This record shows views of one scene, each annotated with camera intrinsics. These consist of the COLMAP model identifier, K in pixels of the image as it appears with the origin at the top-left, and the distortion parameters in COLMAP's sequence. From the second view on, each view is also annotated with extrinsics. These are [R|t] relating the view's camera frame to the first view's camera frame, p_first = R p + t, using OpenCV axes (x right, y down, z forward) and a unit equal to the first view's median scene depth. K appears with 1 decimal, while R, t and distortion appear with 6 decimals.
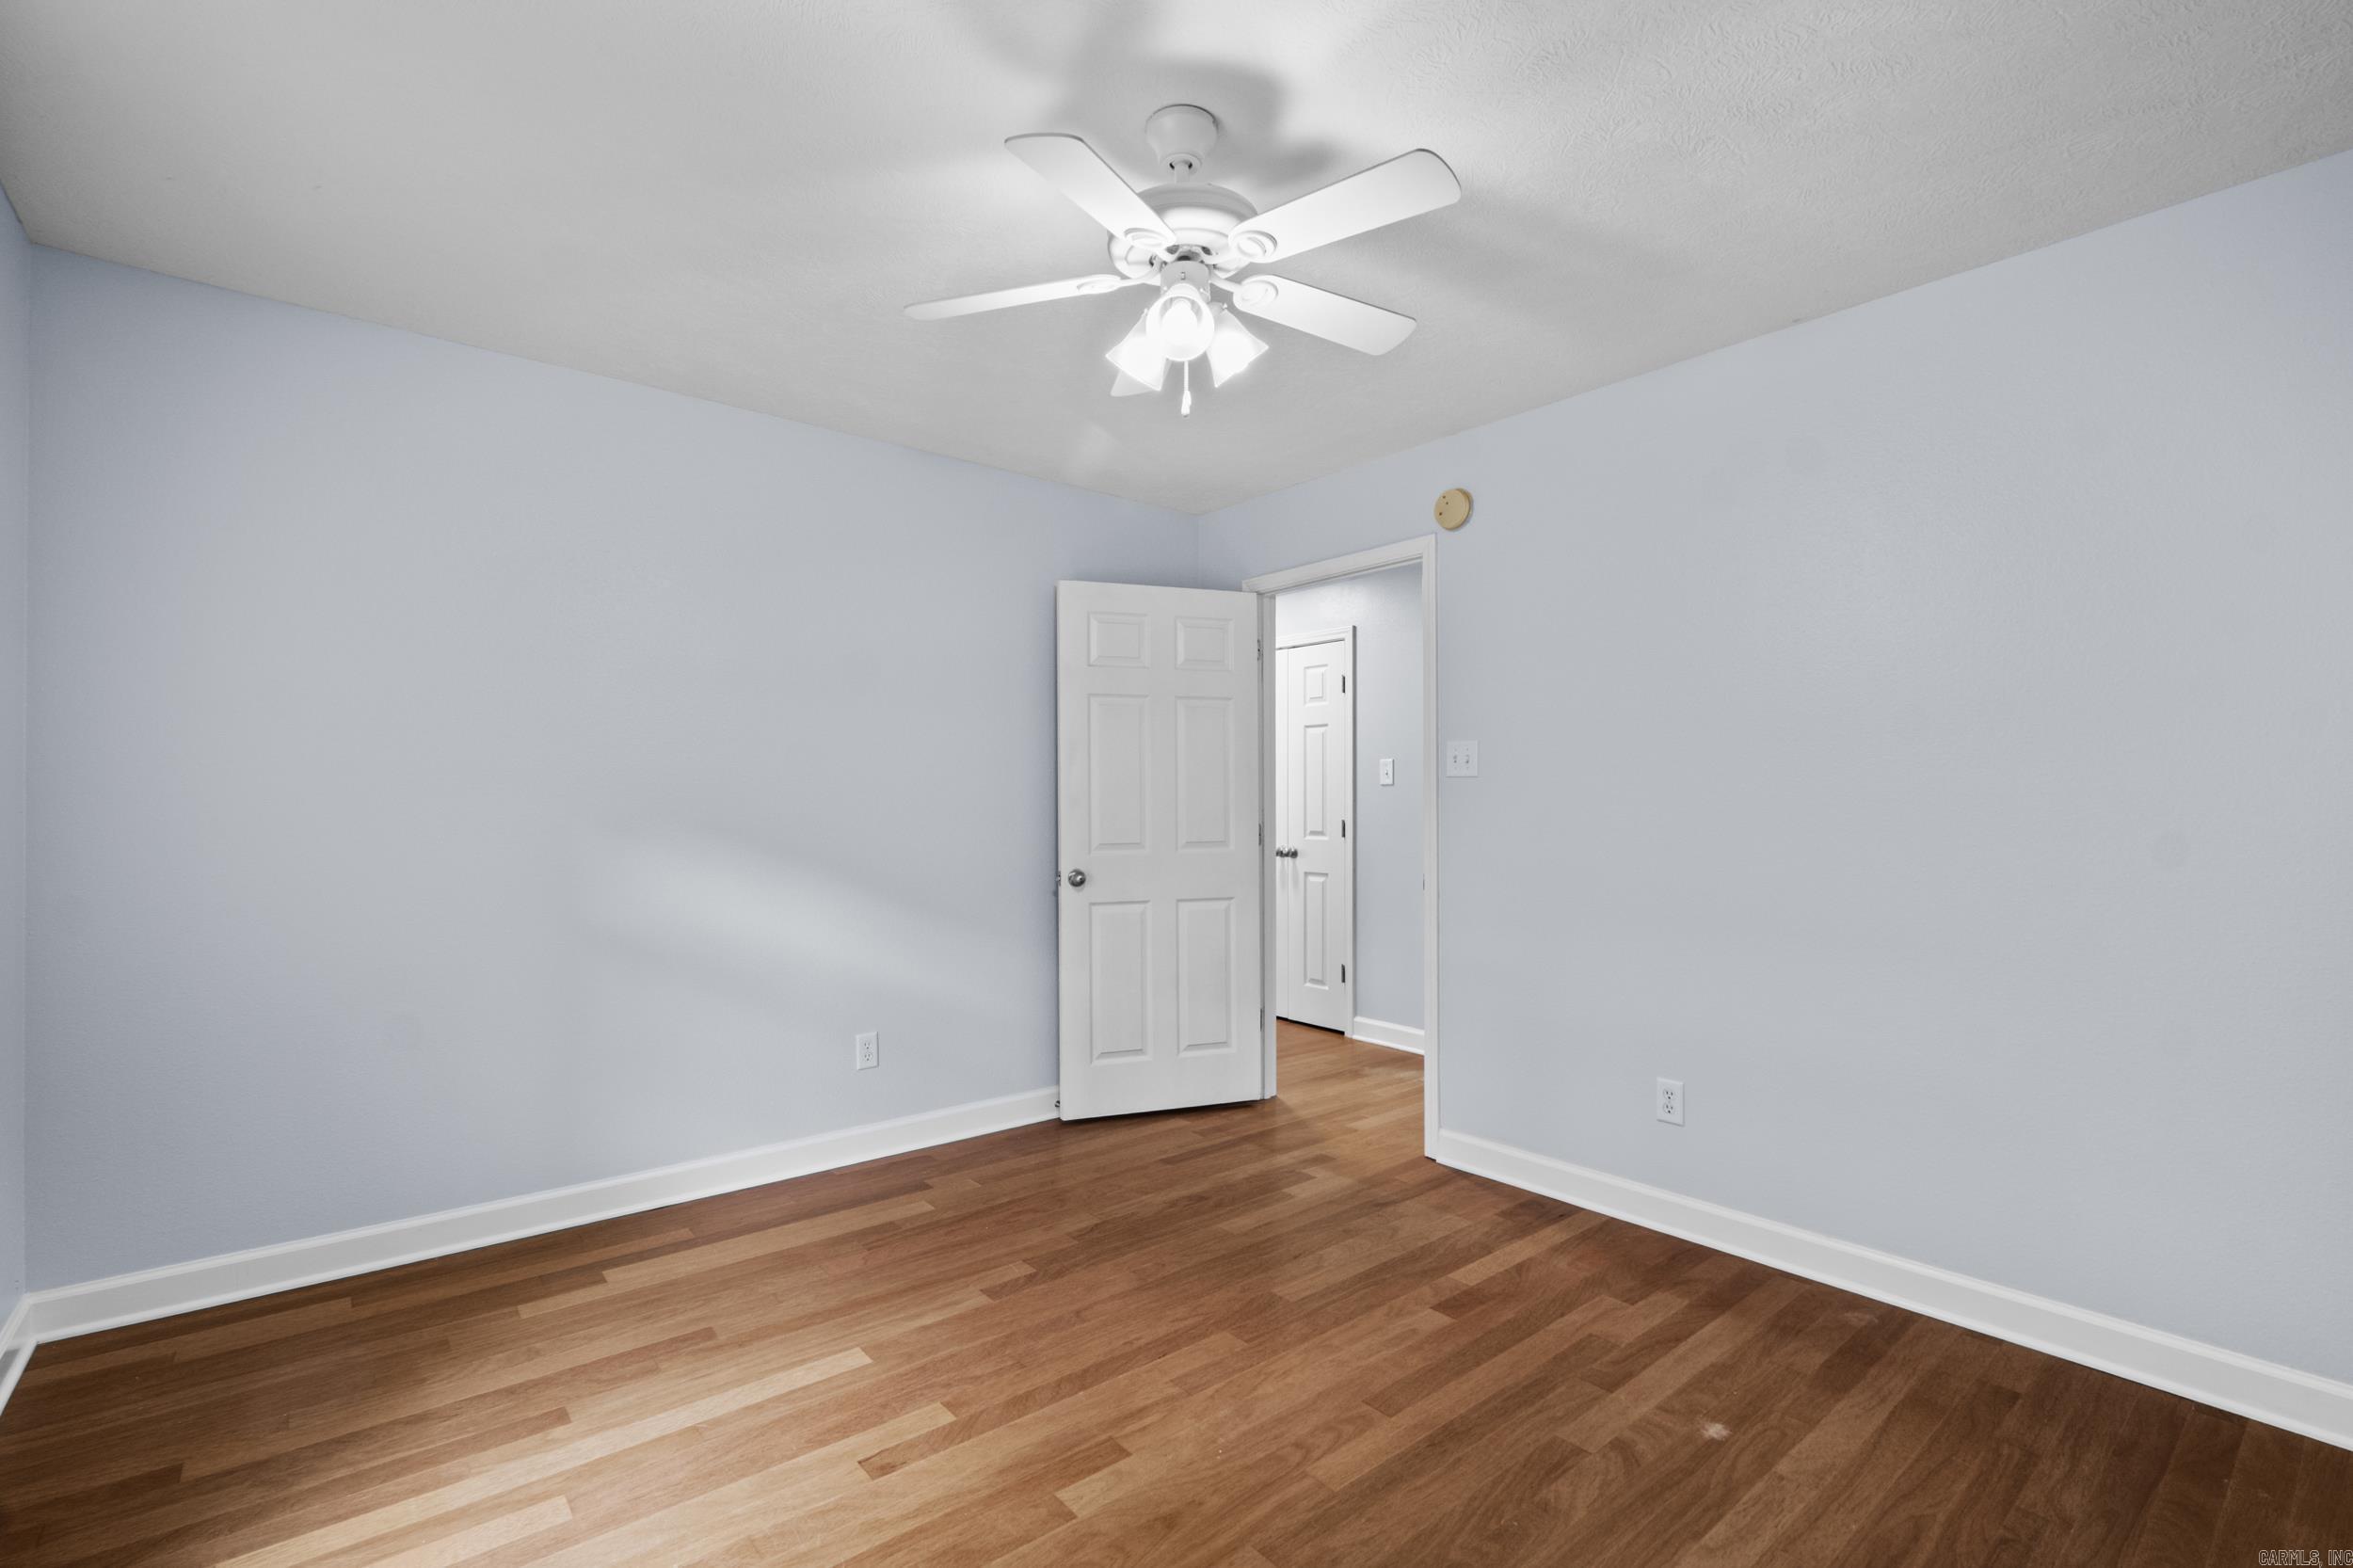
lens RADIAL K [[1031.1, 0, 1168.7], [0, 1031.1, 778.1], [0, 0, 1]] dist [-0.006858, 0.000110]
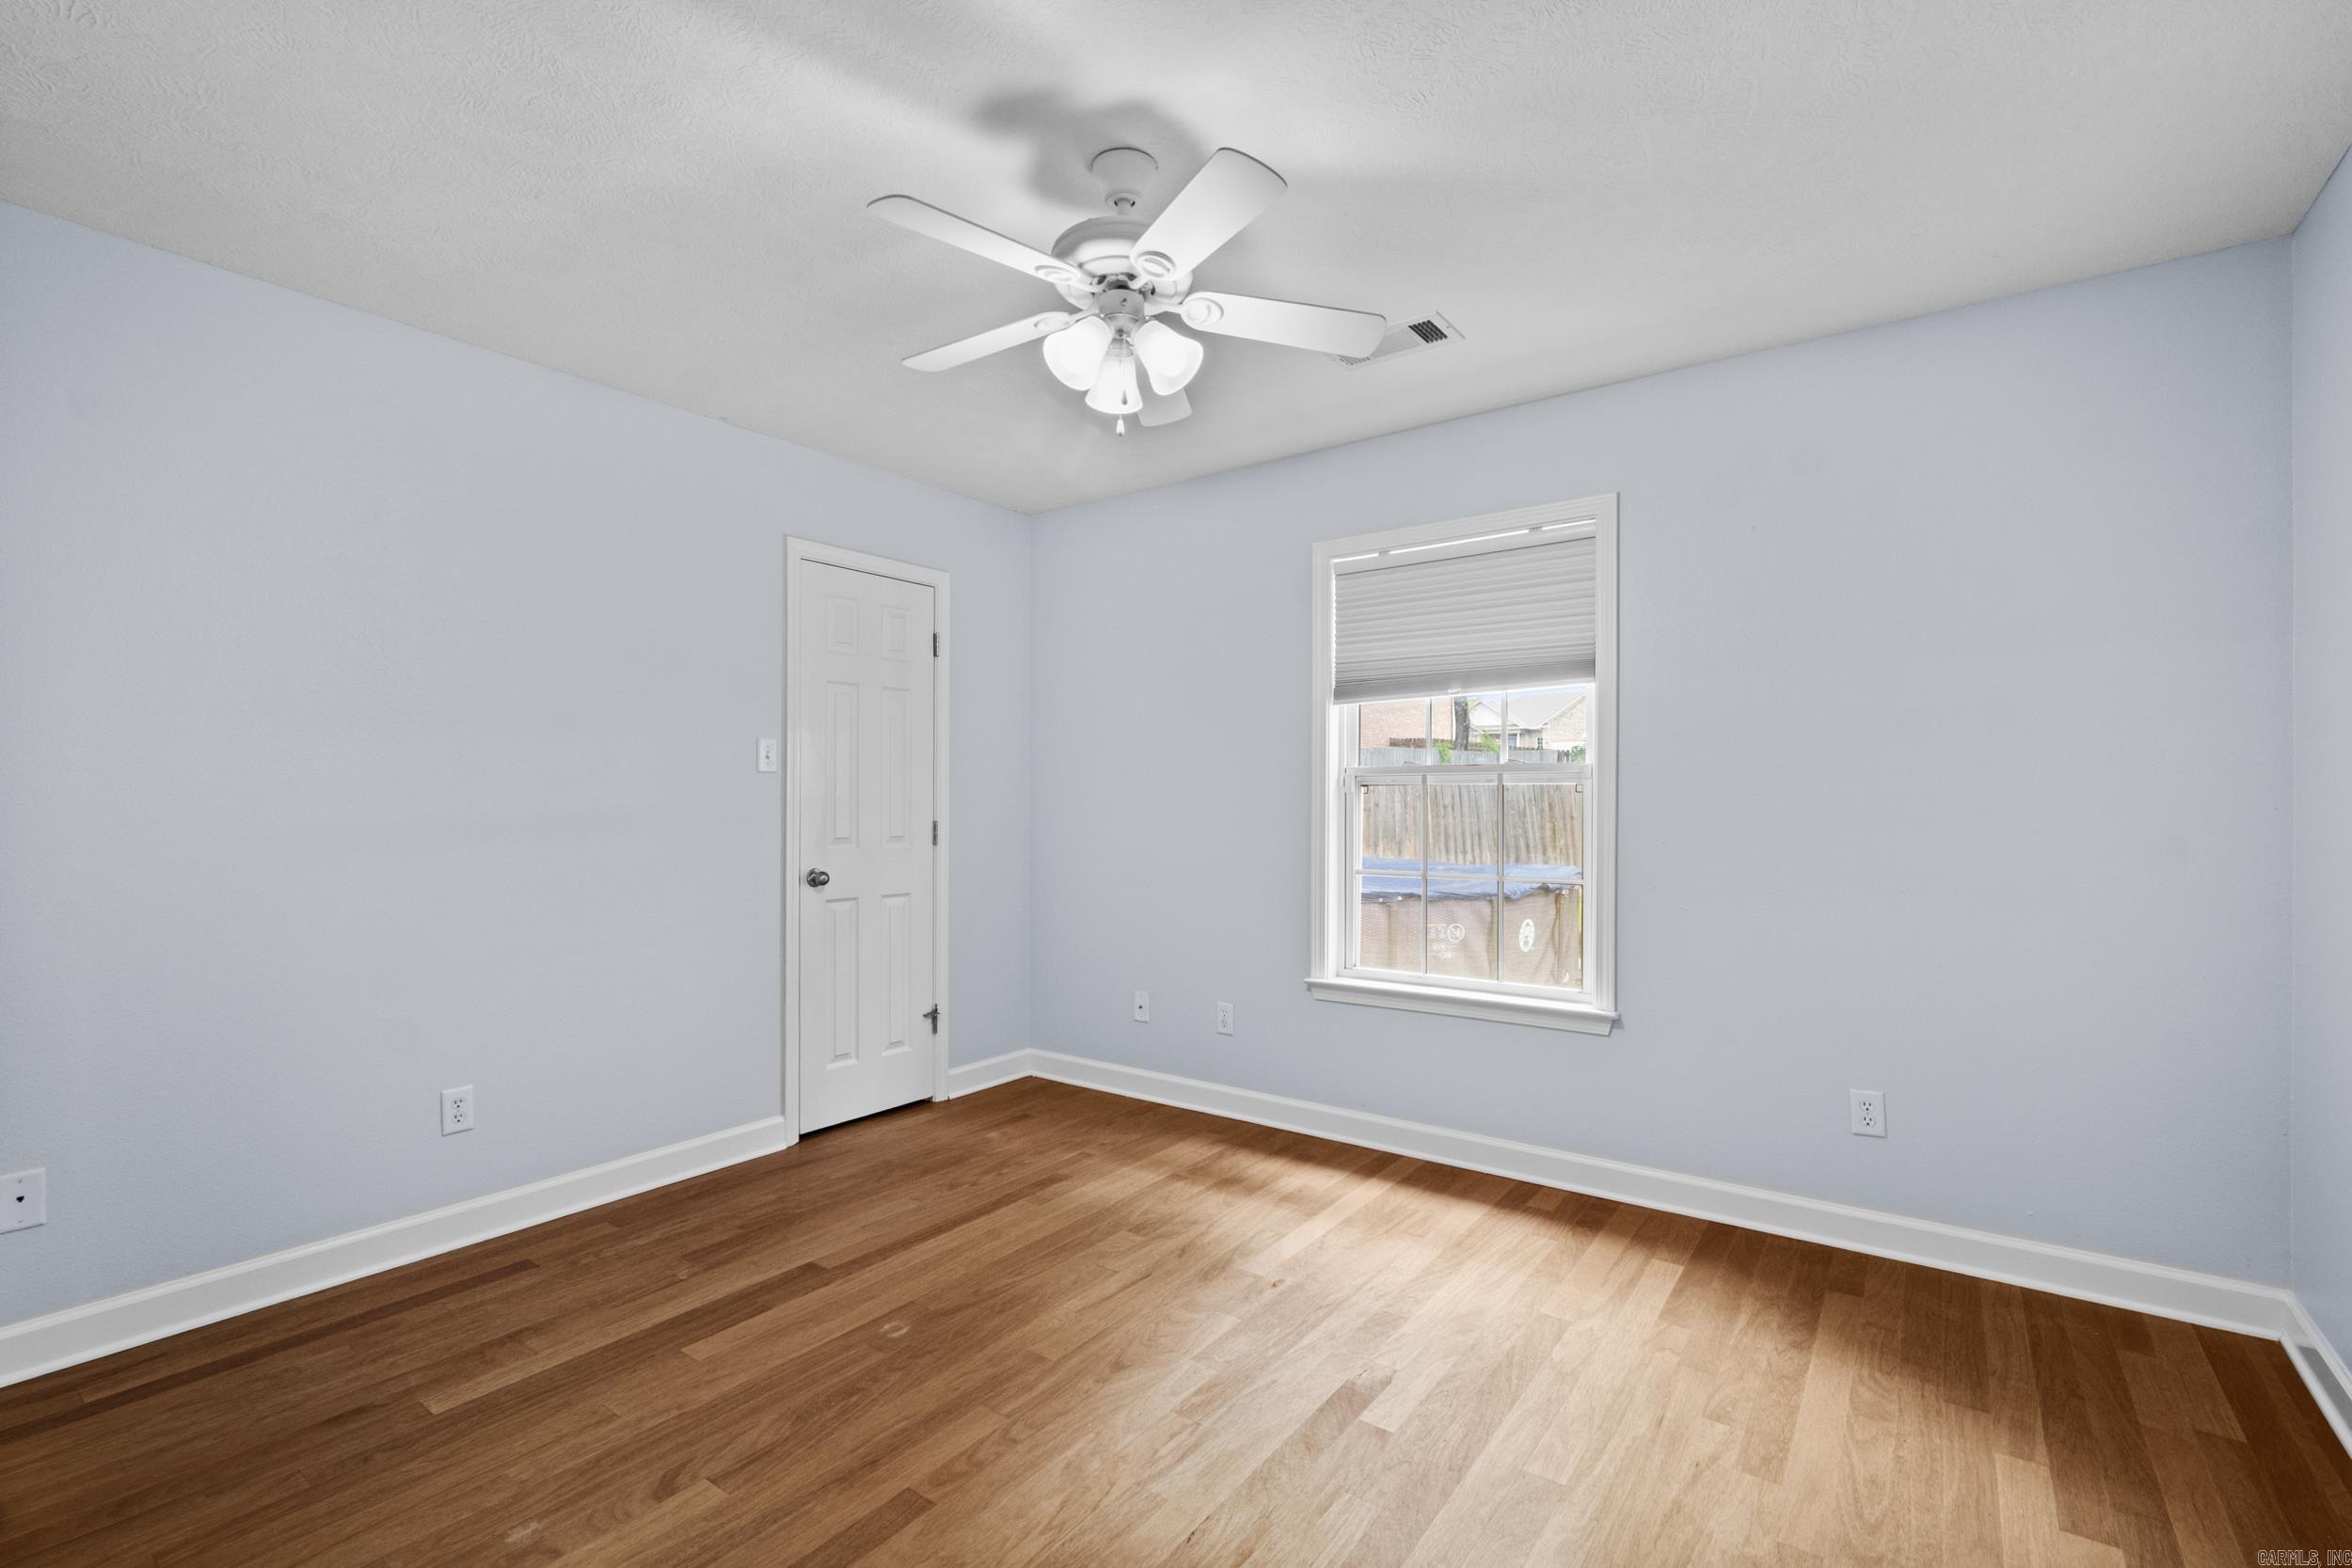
lens RADIAL K [[1030.5, 0, 1168.2], [0, 1030.5, 778.1], [0, 0, 1]] dist [-0.006858, 0.000110]
pose [[-0.969986, -0.004011, -0.243129, 0.226091], [0.007187, 0.998954, -0.045154, 0.049643], [0.243056, -0.045546, -0.968942, 2.037414]]
